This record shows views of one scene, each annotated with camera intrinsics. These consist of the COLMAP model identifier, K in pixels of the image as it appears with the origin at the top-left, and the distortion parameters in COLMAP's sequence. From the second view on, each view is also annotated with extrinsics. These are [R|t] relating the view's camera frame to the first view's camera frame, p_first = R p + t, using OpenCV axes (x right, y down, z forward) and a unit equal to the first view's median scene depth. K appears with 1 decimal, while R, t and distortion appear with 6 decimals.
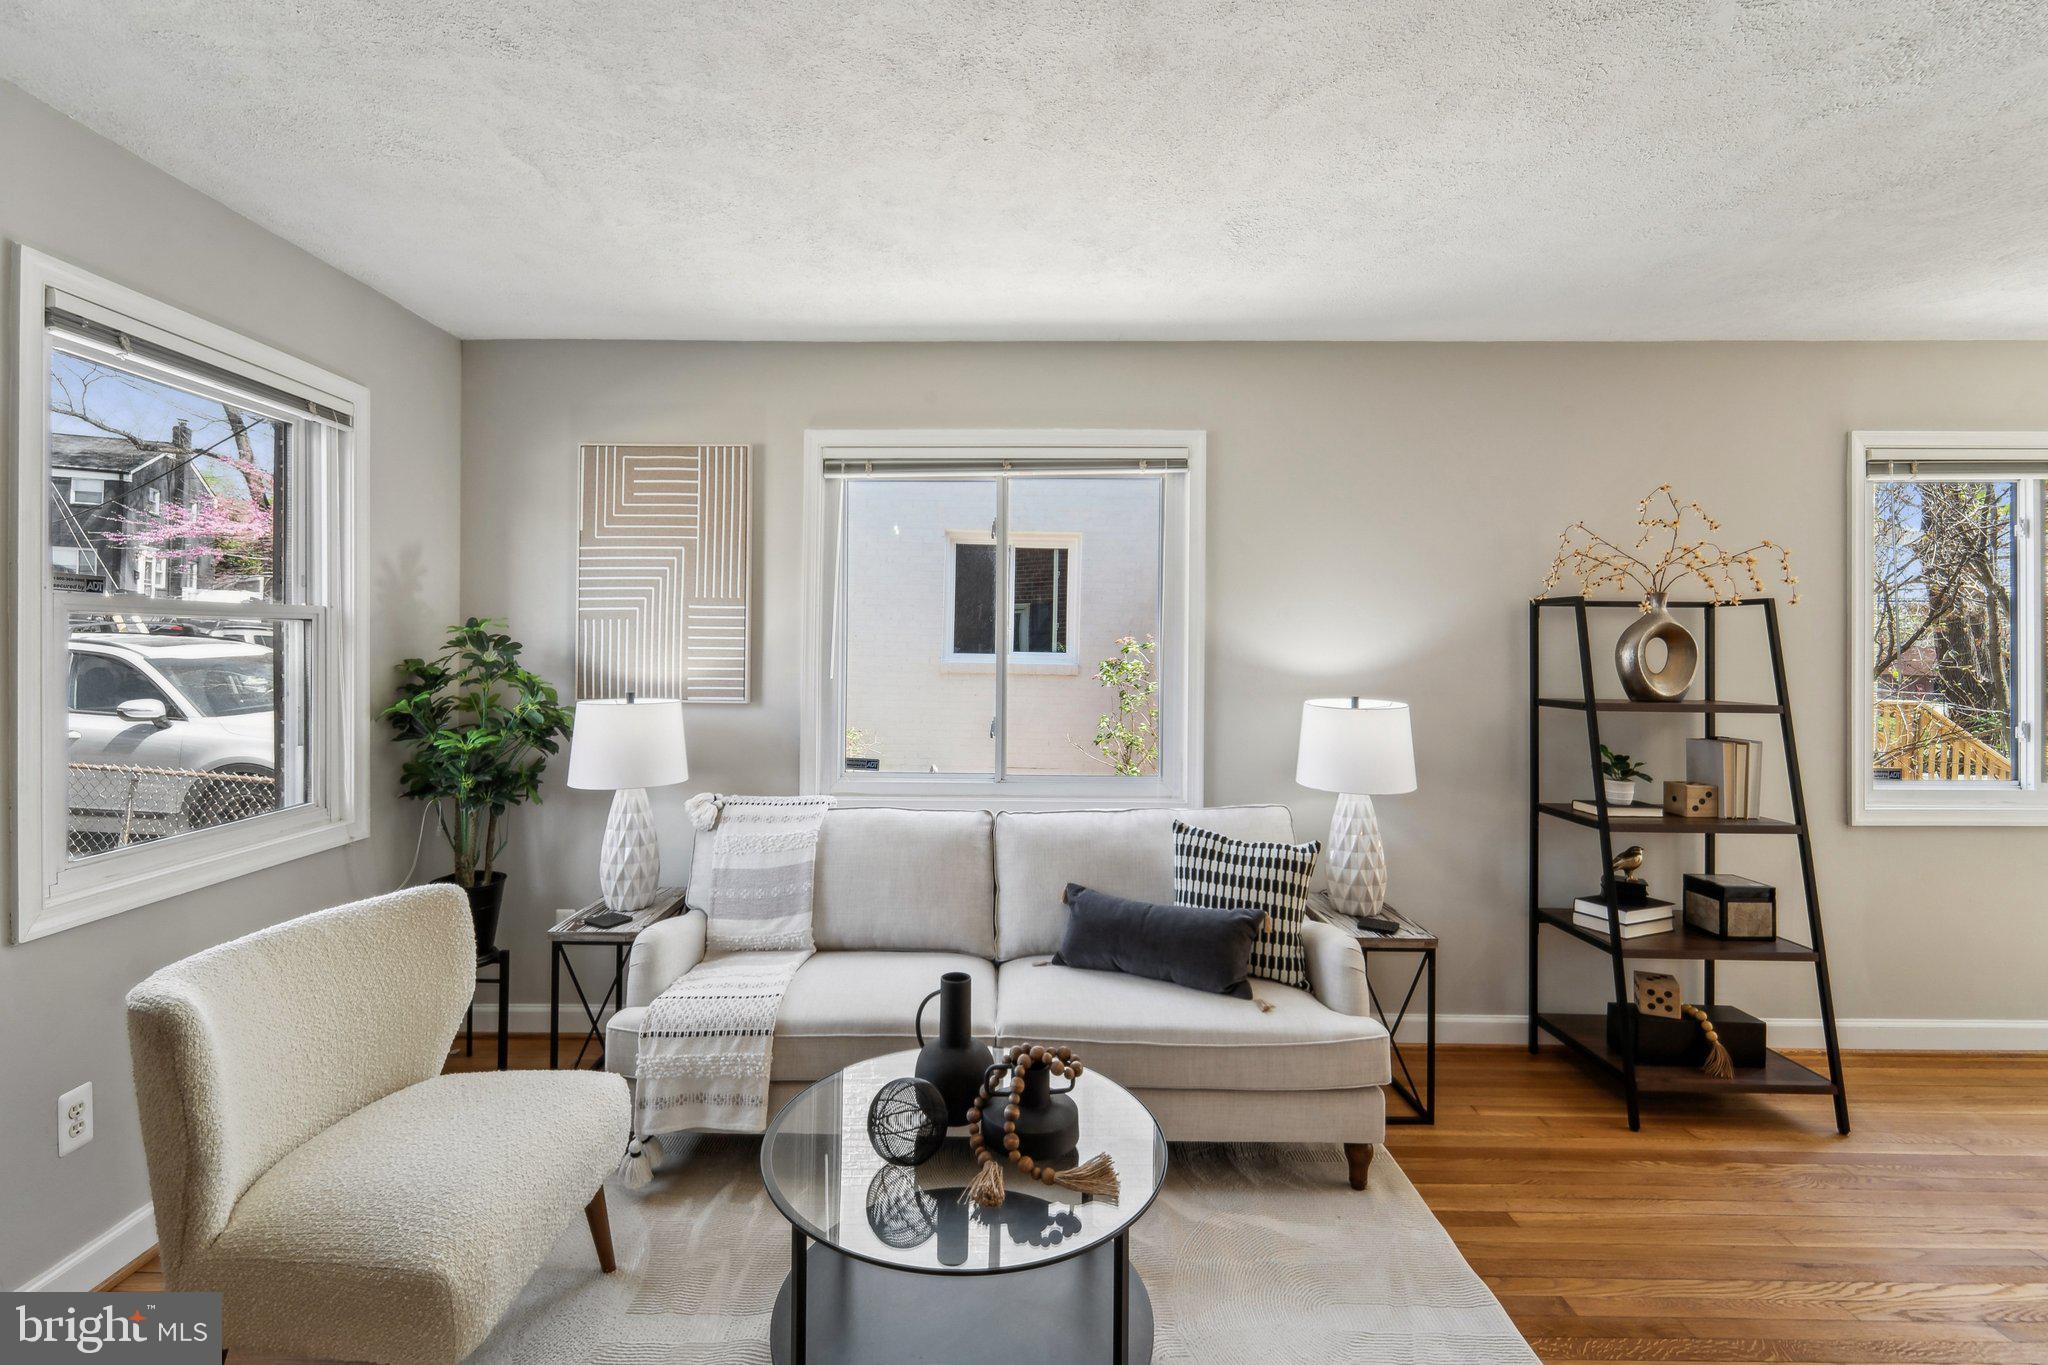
lens RADIAL K [[884.7, 0, 992.6], [0, 884.7, 650.5], [0, 0, 1]] dist [0.001097, -0.001828]
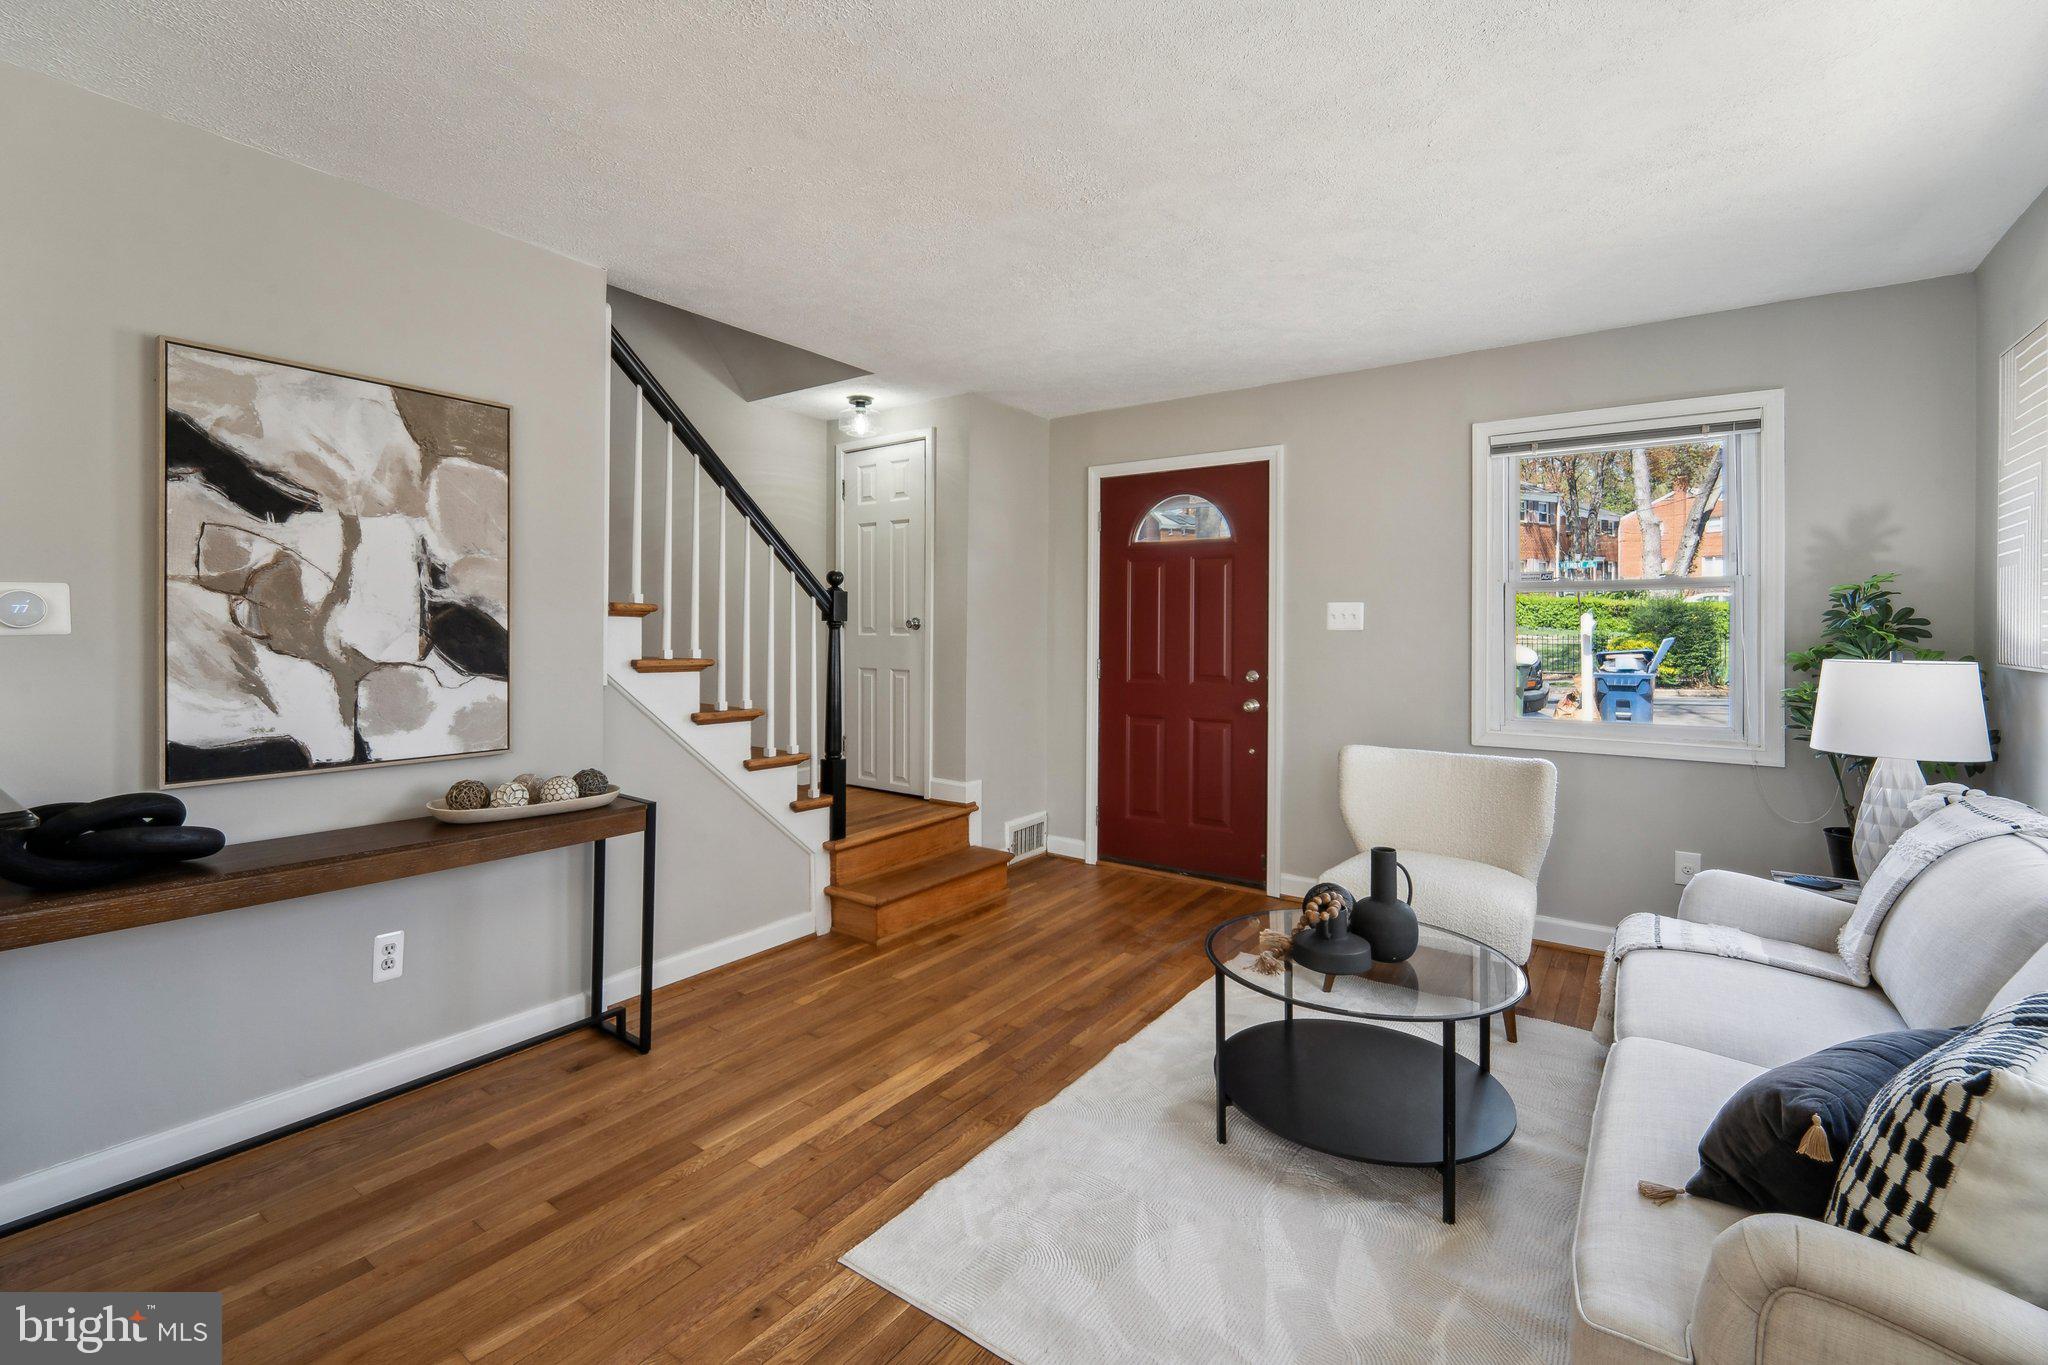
lens RADIAL K [[884.7, 0, 1000.9], [0, 884.7, 634.9], [0, 0, 1]] dist [0.001097, -0.001828]
pose [[-0.578621, 0.000723, -0.815596, 0.818691], [-0.001763, 0.999996, 0.002137, 0.030634], [0.815595, 0.002674, -0.578617, 0.782918]]
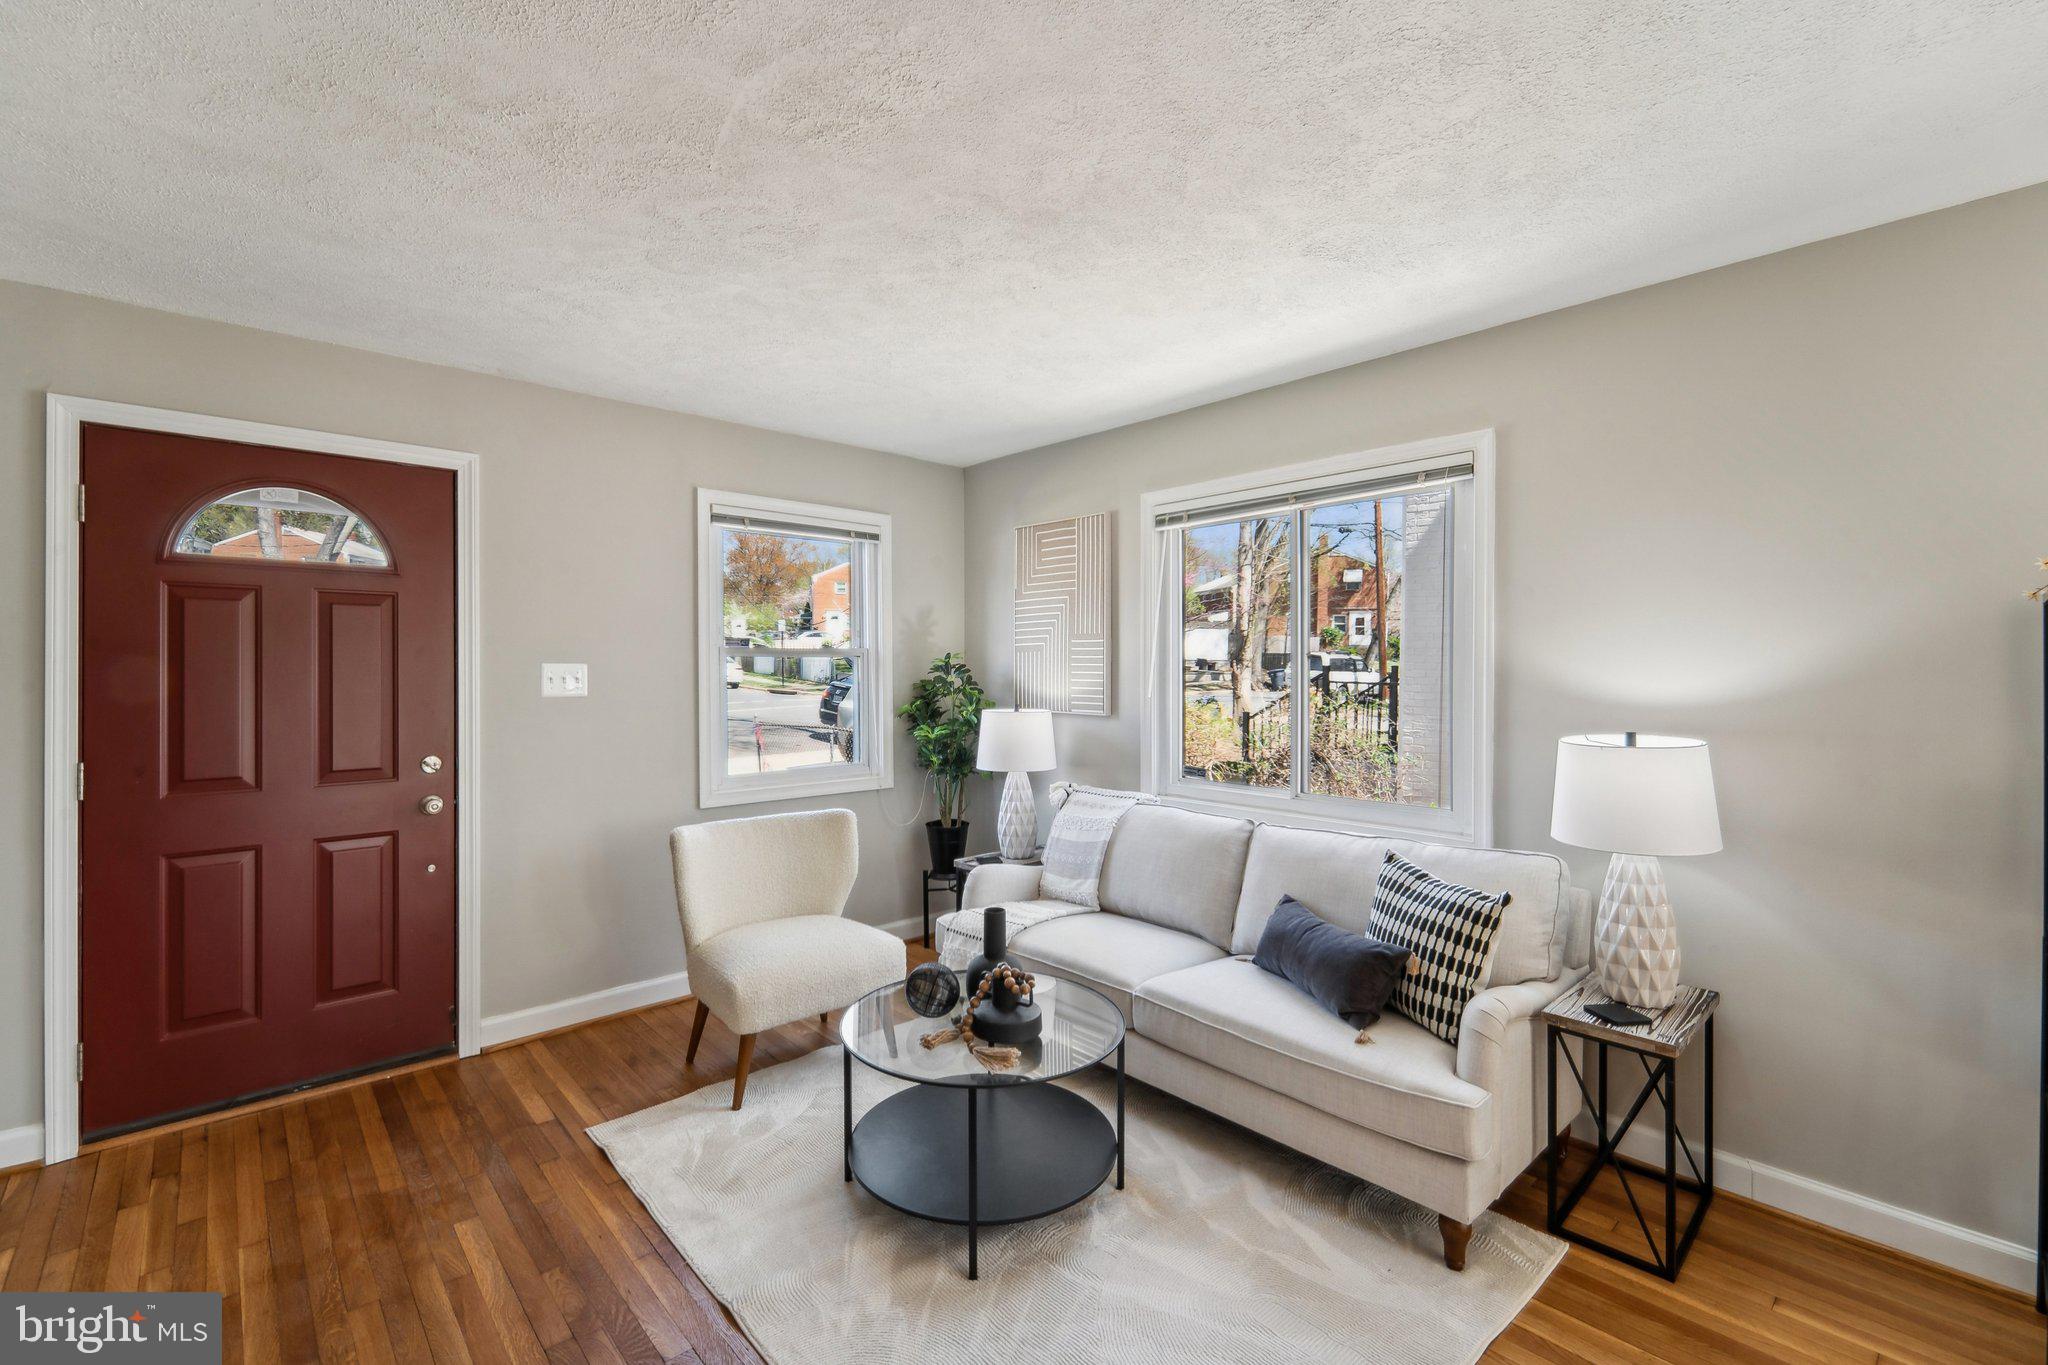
lens RADIAL K [[884.7, 0, 1000.4], [0, 884.7, 663.9], [0, 0, 1]] dist [0.001097, -0.001828]
pose [[0.676012, -0.008430, -0.736842, 0.610850], [0.006505, 0.999964, -0.005472, -0.009188], [0.736862, -0.001094, 0.676043, 0.031403]]
